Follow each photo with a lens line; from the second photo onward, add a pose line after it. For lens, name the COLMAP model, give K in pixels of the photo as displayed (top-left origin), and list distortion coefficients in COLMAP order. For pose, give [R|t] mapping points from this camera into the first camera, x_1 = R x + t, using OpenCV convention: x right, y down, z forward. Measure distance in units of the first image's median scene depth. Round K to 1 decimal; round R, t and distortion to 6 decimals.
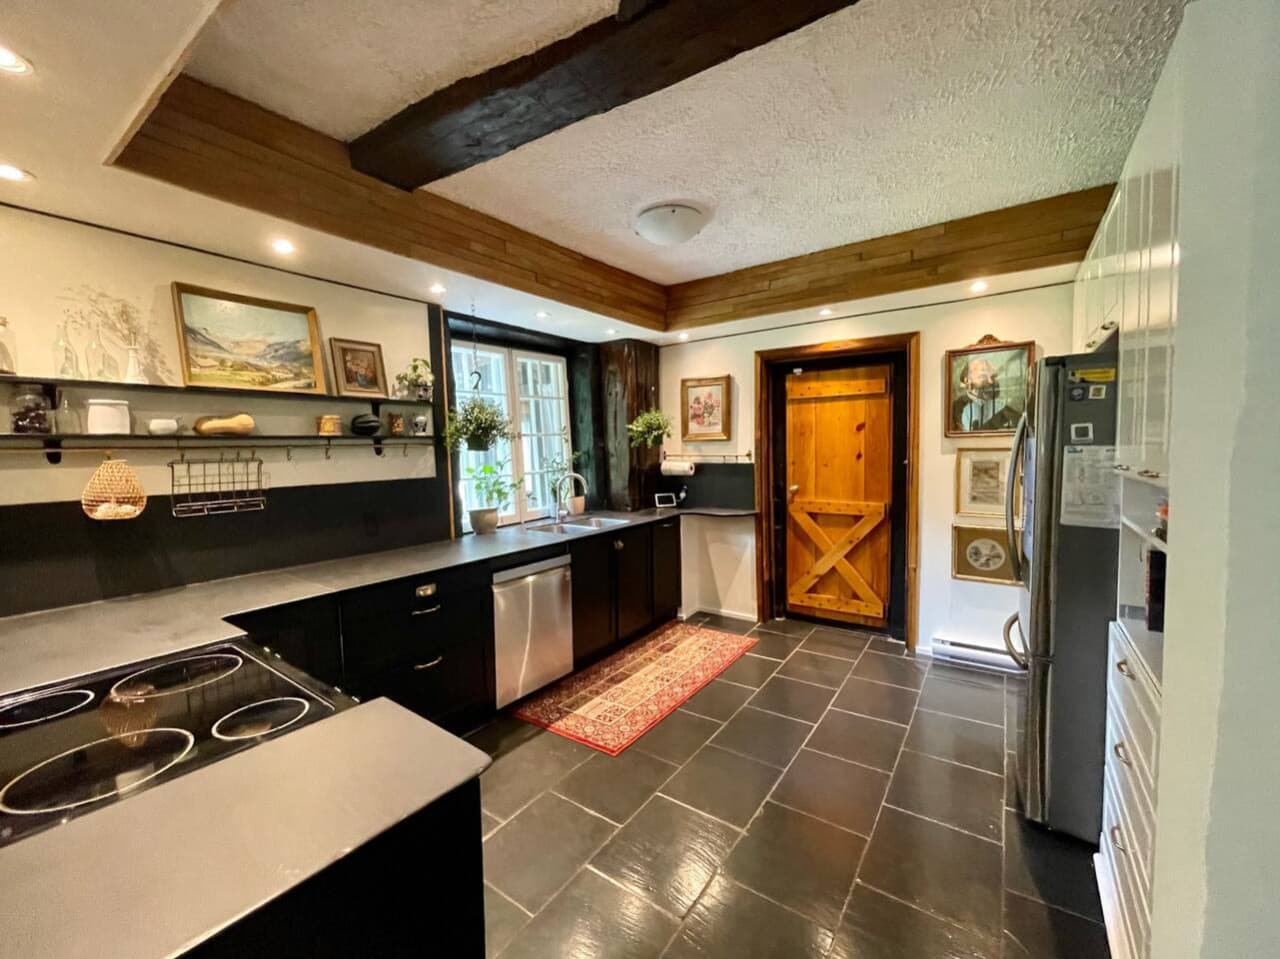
lens RADIAL K [[521.0, 0, 638.0], [0, 521.0, 476.7], [0, 0, 1]] dist [-0.003595, -0.000053]
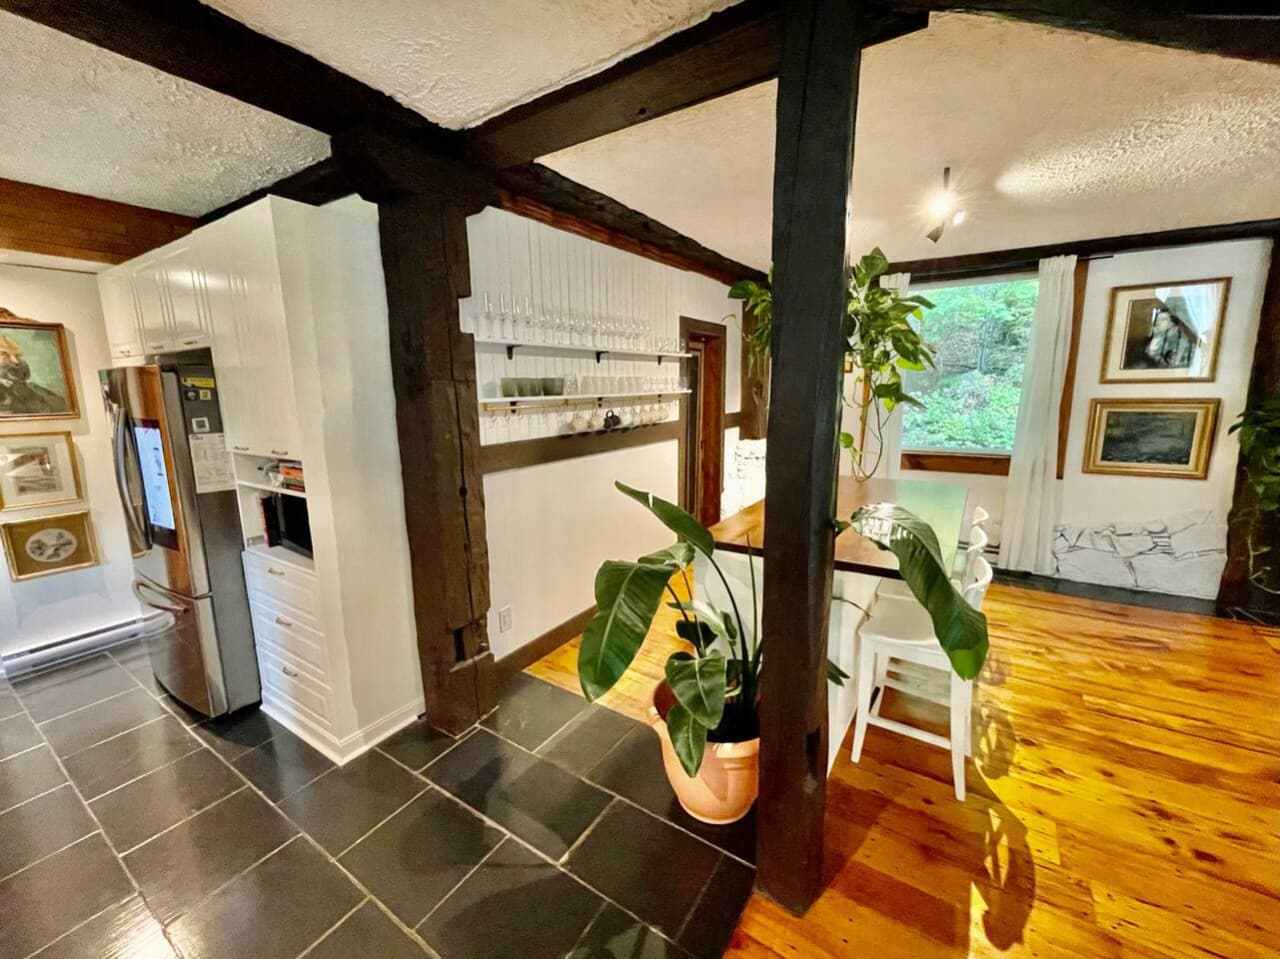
lens RADIAL K [[521.0, 0, 634.0], [0, 521.0, 475.7], [0, 0, 1]] dist [-0.003595, -0.000053]
pose [[-0.037401, -0.147444, 0.988363, -0.537491], [0.074761, 0.985870, 0.149901, -0.070203], [-0.996500, 0.079498, -0.025850, -0.082322]]
